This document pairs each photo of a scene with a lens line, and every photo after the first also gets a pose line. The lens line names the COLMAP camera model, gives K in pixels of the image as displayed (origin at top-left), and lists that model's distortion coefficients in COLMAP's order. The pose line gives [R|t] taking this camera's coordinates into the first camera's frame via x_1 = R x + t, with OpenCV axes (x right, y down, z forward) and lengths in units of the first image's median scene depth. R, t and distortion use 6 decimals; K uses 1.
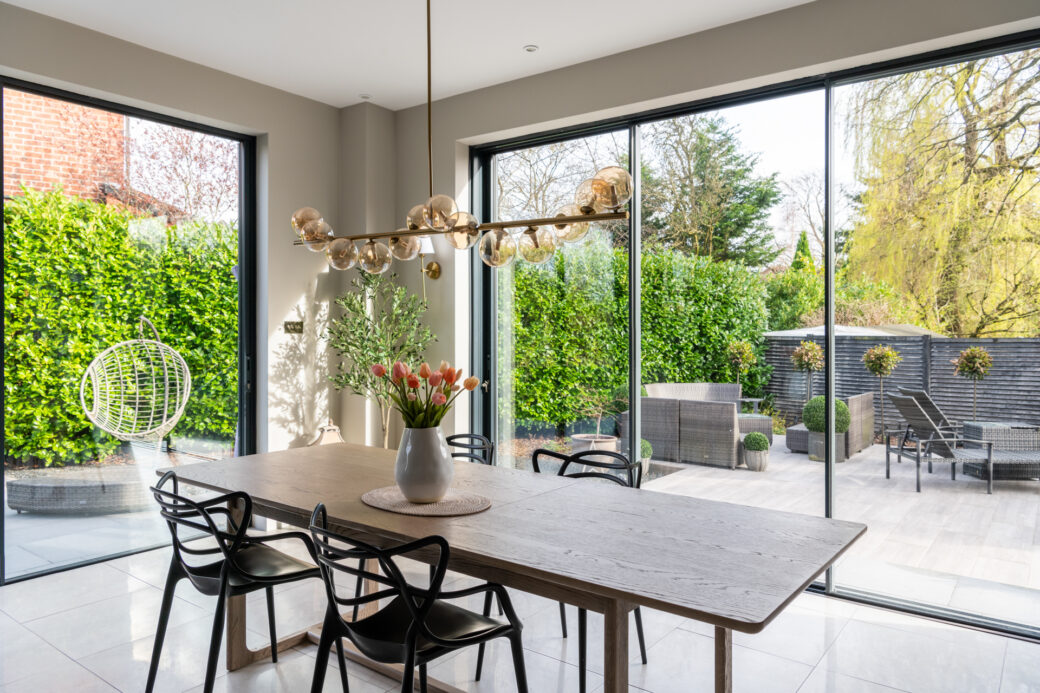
lens RADIAL K [[701.9, 0, 520.8], [0, 701.9, 345.1], [0, 0, 1]] dist [0.007007, 0.001045]
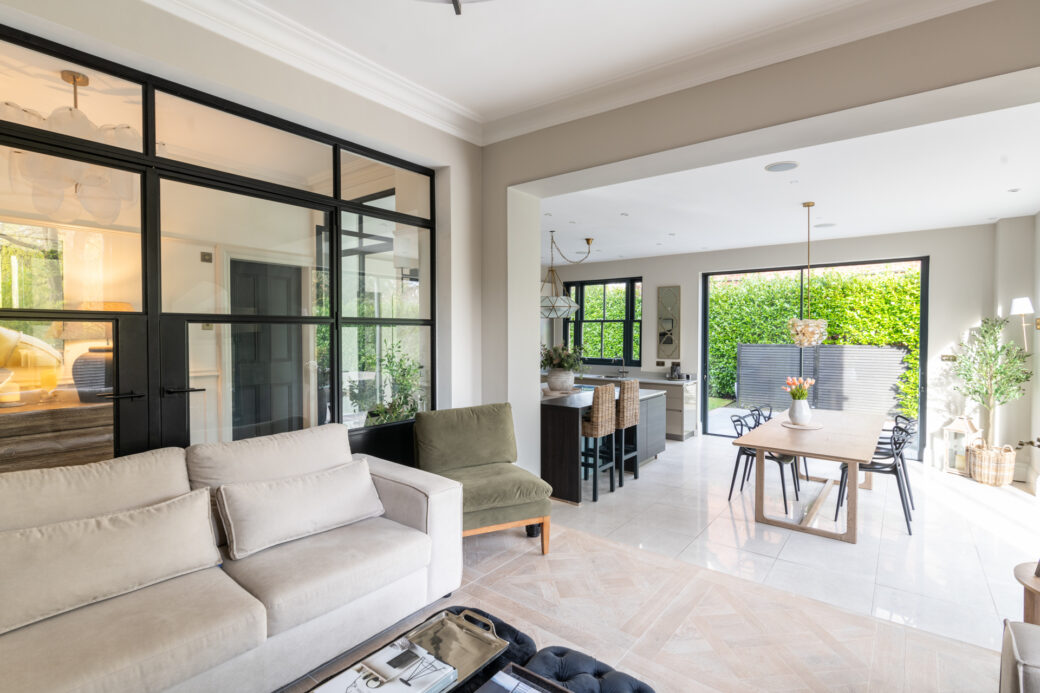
lens RADIAL K [[511.0, 0, 521.7], [0, 511.0, 339.7], [0, 0, 1]] dist [0.001842, 0.000946]
pose [[-0.009666, 0.012548, -0.999875, 0.996218], [-0.014311, 0.999817, 0.012686, -0.075014], [0.999851, 0.014431, -0.009484, -0.074337]]
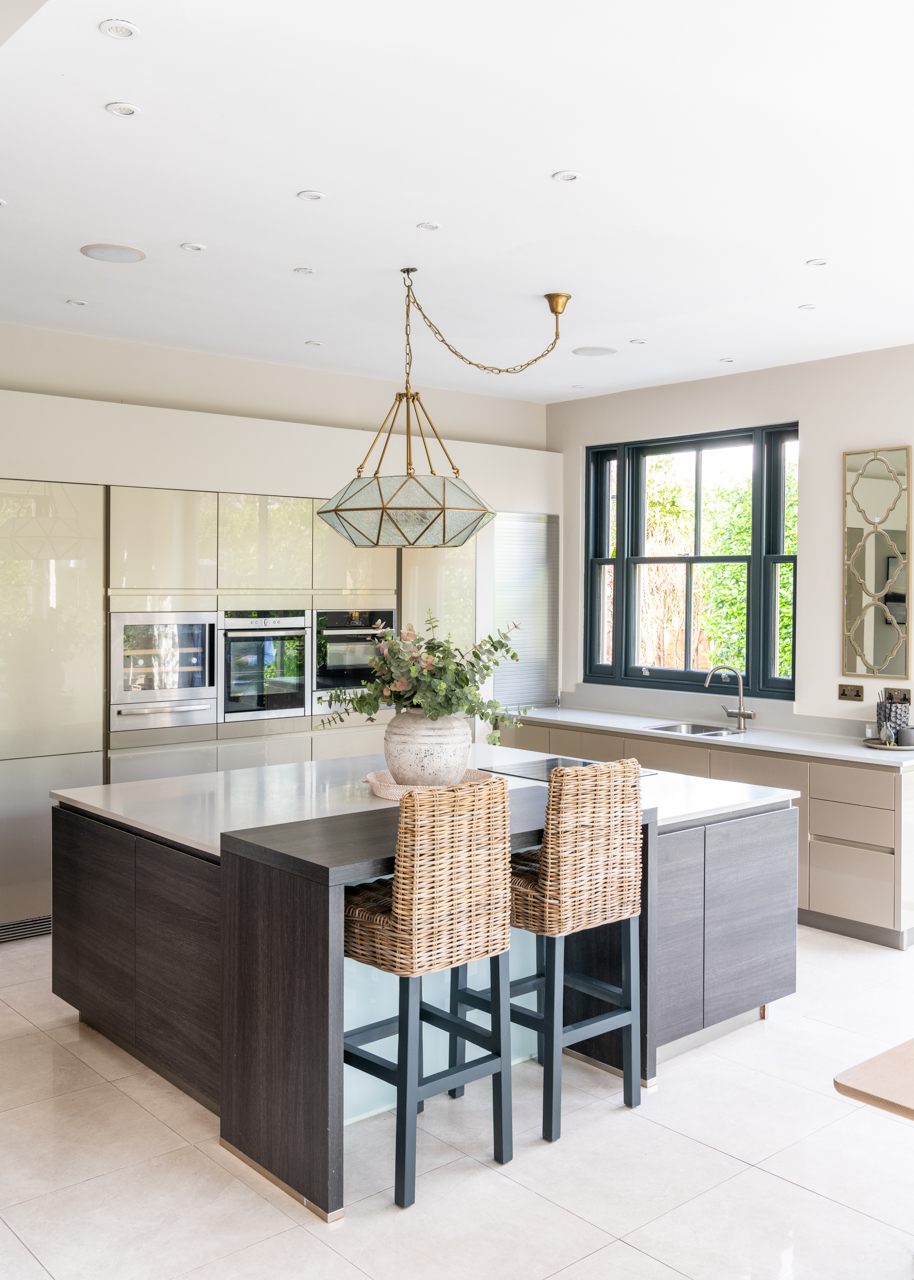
lens RADIAL K [[1186.0, 0, 477.8], [0, 1186.0, 600.7], [0, 0, 1]] dist [0.012000, 0.000000]
pose [[-0.201276, 0.005768, -0.979518, 0.597419], [-0.019700, 0.999757, 0.009936, -0.082814], [0.979336, 0.021297, -0.201113, 0.241982]]
